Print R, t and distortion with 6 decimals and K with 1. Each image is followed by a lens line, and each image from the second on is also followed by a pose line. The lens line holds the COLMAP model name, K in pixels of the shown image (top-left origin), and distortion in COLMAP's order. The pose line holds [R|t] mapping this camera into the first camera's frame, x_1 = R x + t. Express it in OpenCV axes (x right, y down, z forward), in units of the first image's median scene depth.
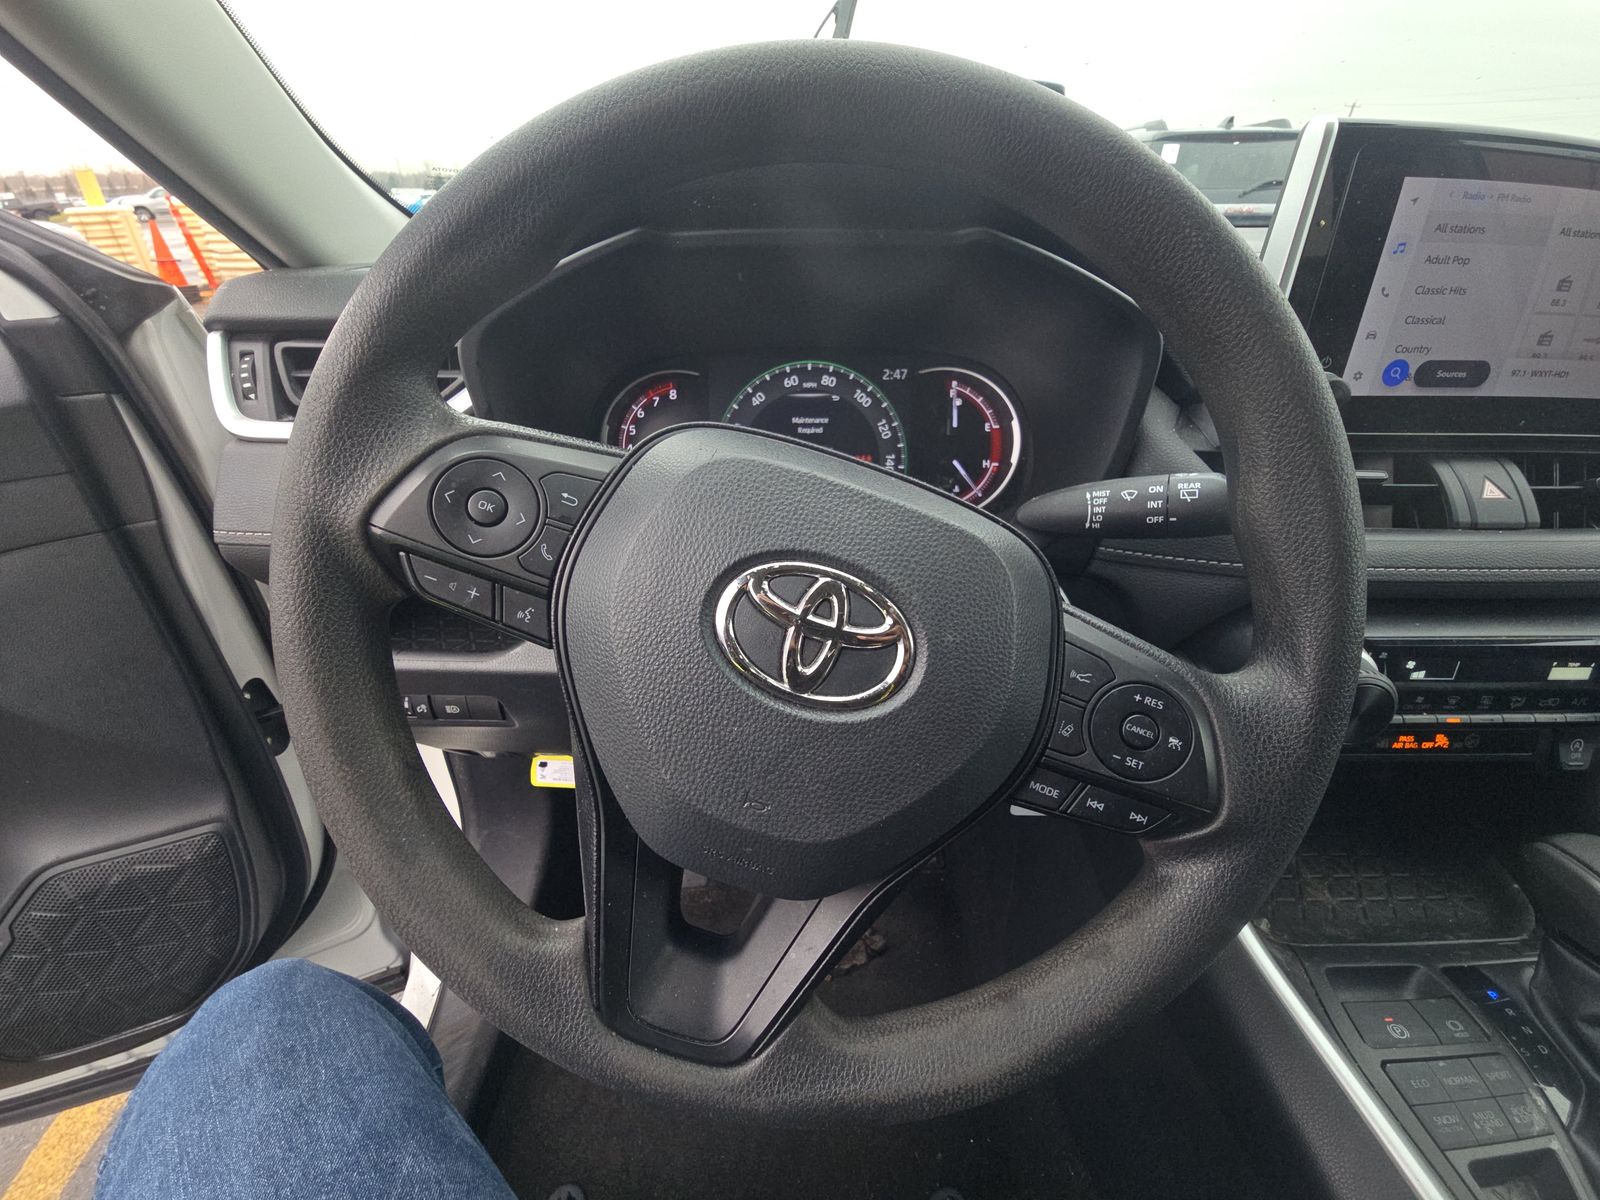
lens RADIAL K [[647.5, 0, 800.0], [0, 647.5, 600.0], [0, 0, 1]] dist [0.022309, -0.014415]
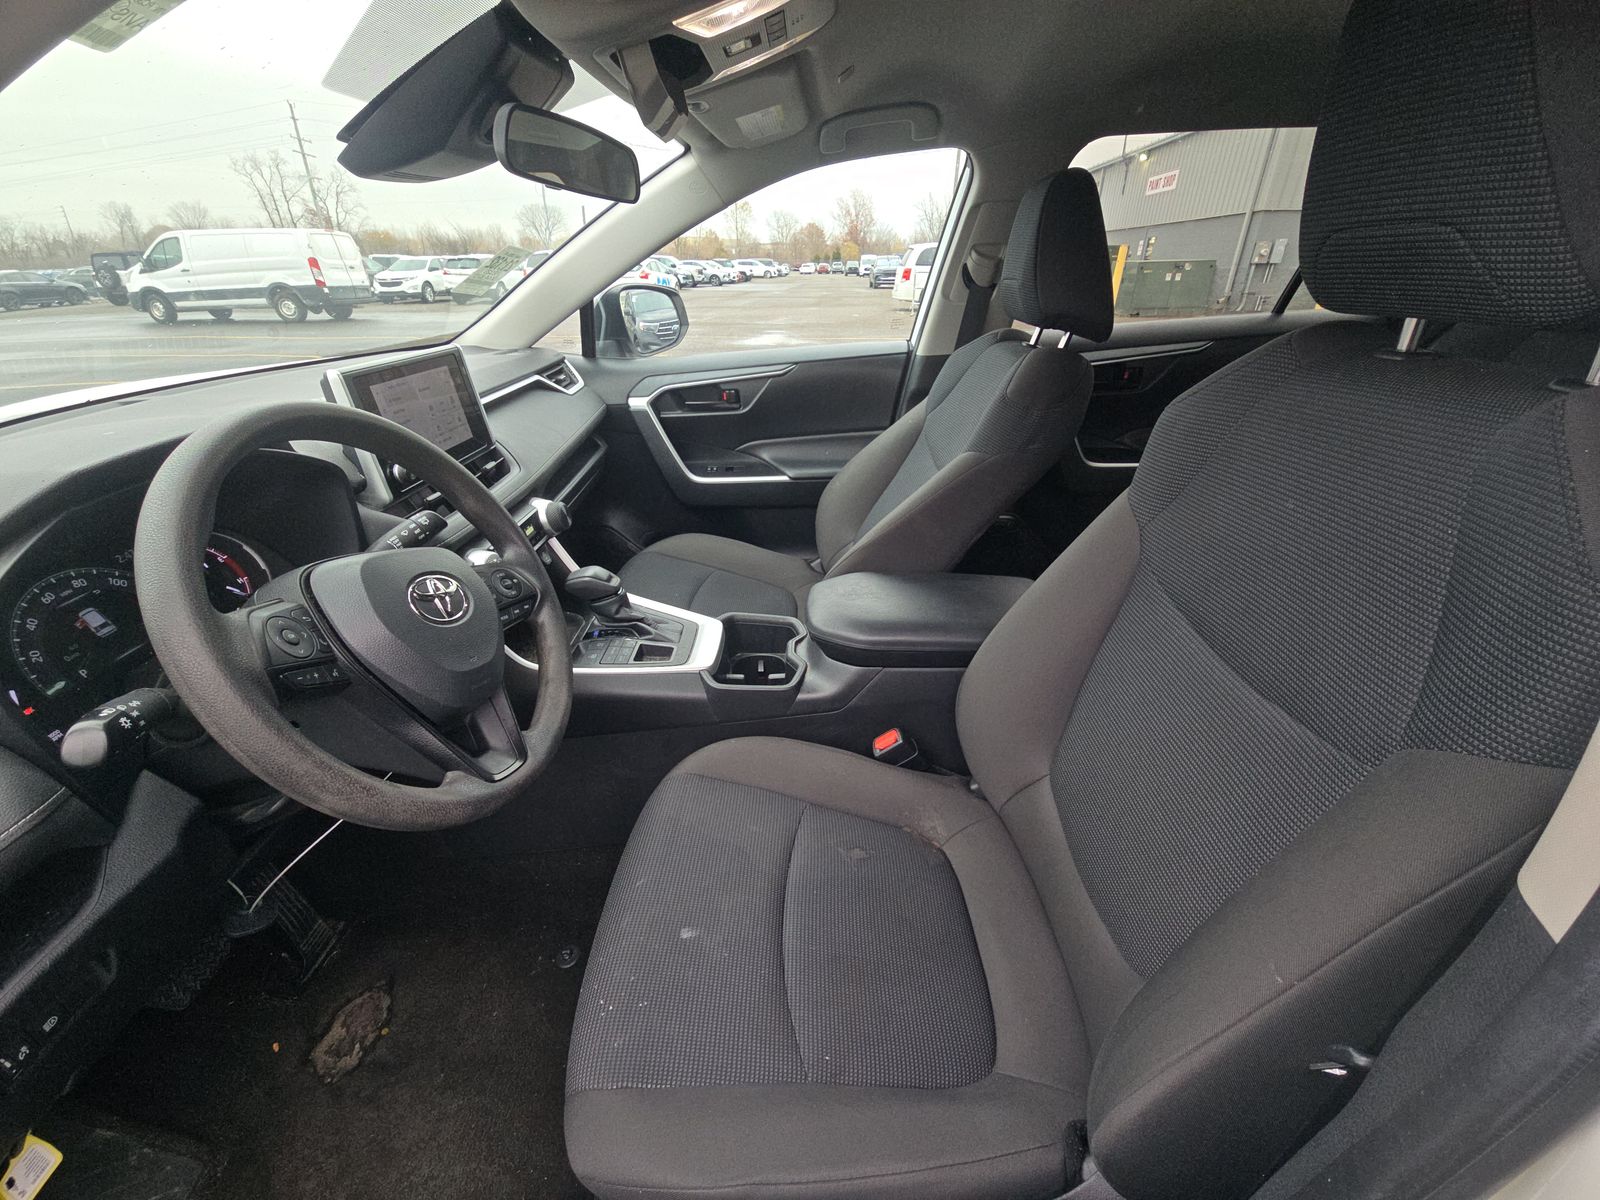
lens RADIAL K [[646.1, 0, 800.0], [0, 646.1, 600.0], [0, 0, 1]] dist [0.011288, -0.005822]
pose [[0.033644, -0.465537, 0.884388, -1.210444], [0.523274, 0.762115, 0.381267, -0.096752], [-0.851500, 0.449950, 0.269244, -0.526799]]
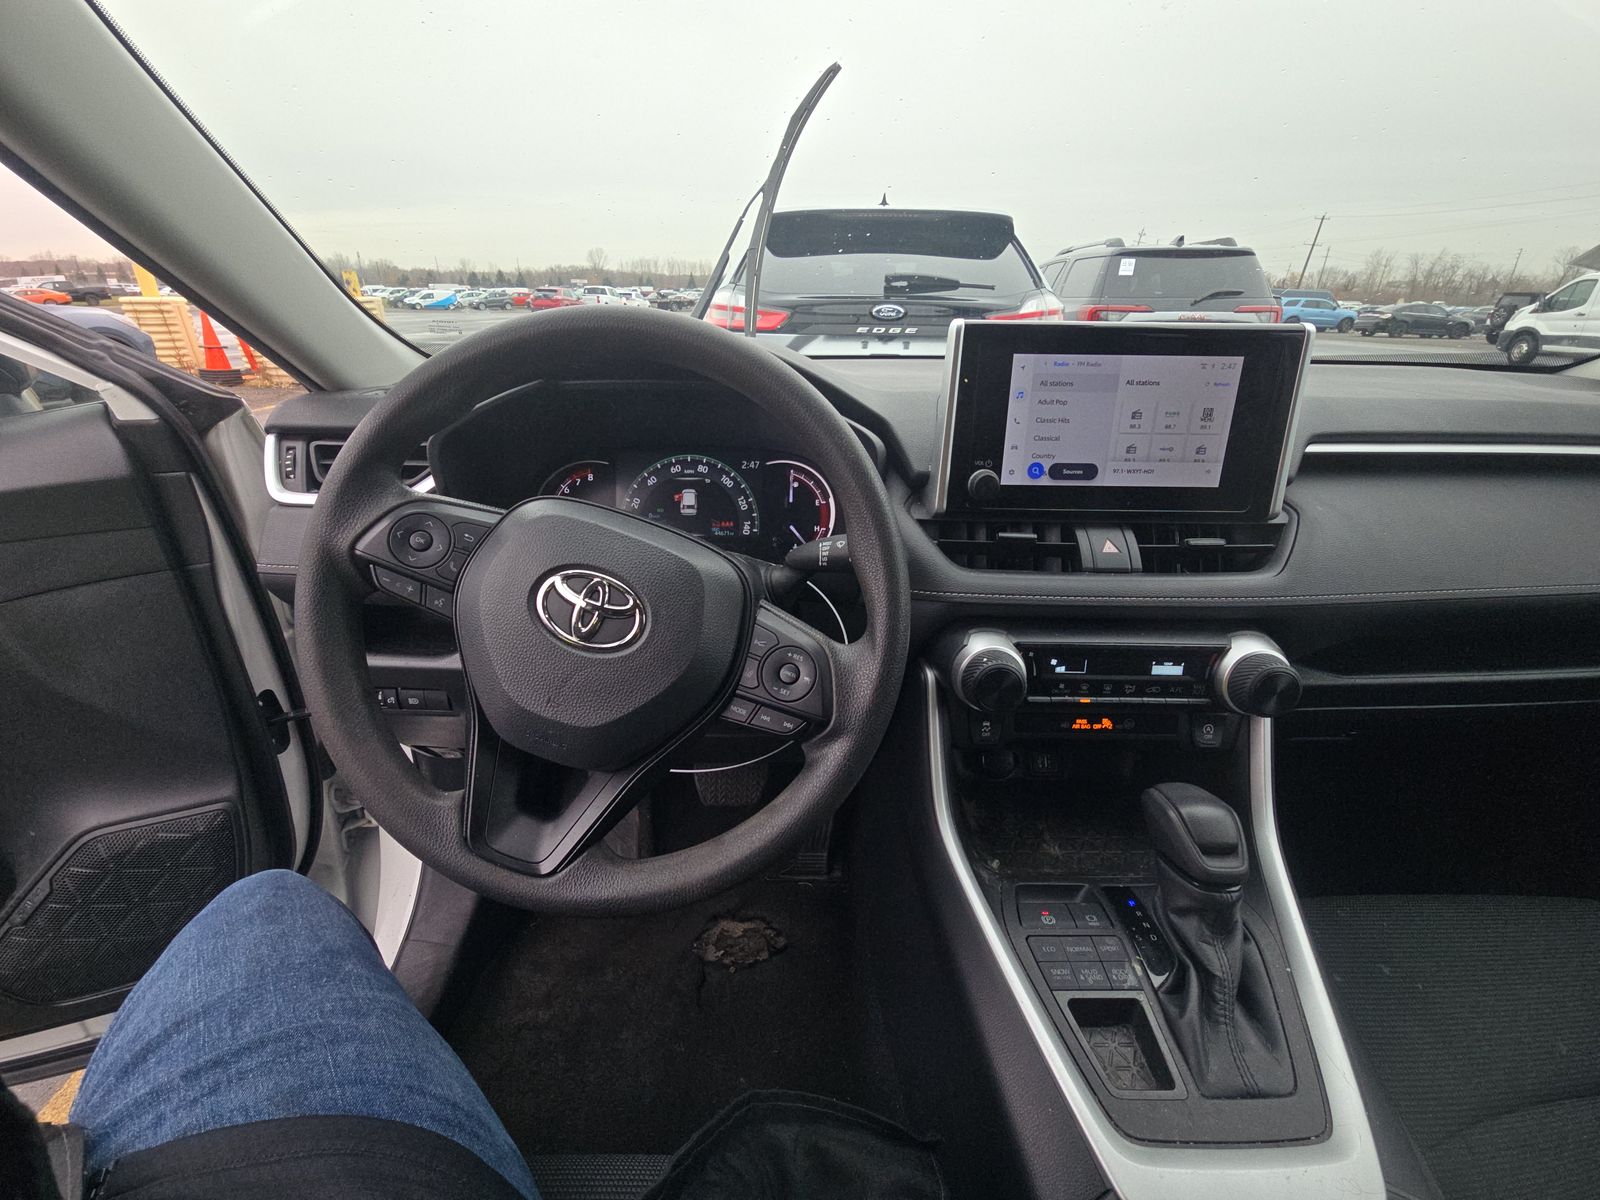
lens RADIAL K [[646.1, 0, 800.0], [0, 646.1, 600.0], [0, 0, 1]] dist [0.011288, -0.005822]
pose [[0.999895, 0.012372, -0.007556, 0.331779], [-0.013145, 0.993550, -0.112635, 0.118518], [0.006113, 0.112722, 0.993608, -0.428922]]
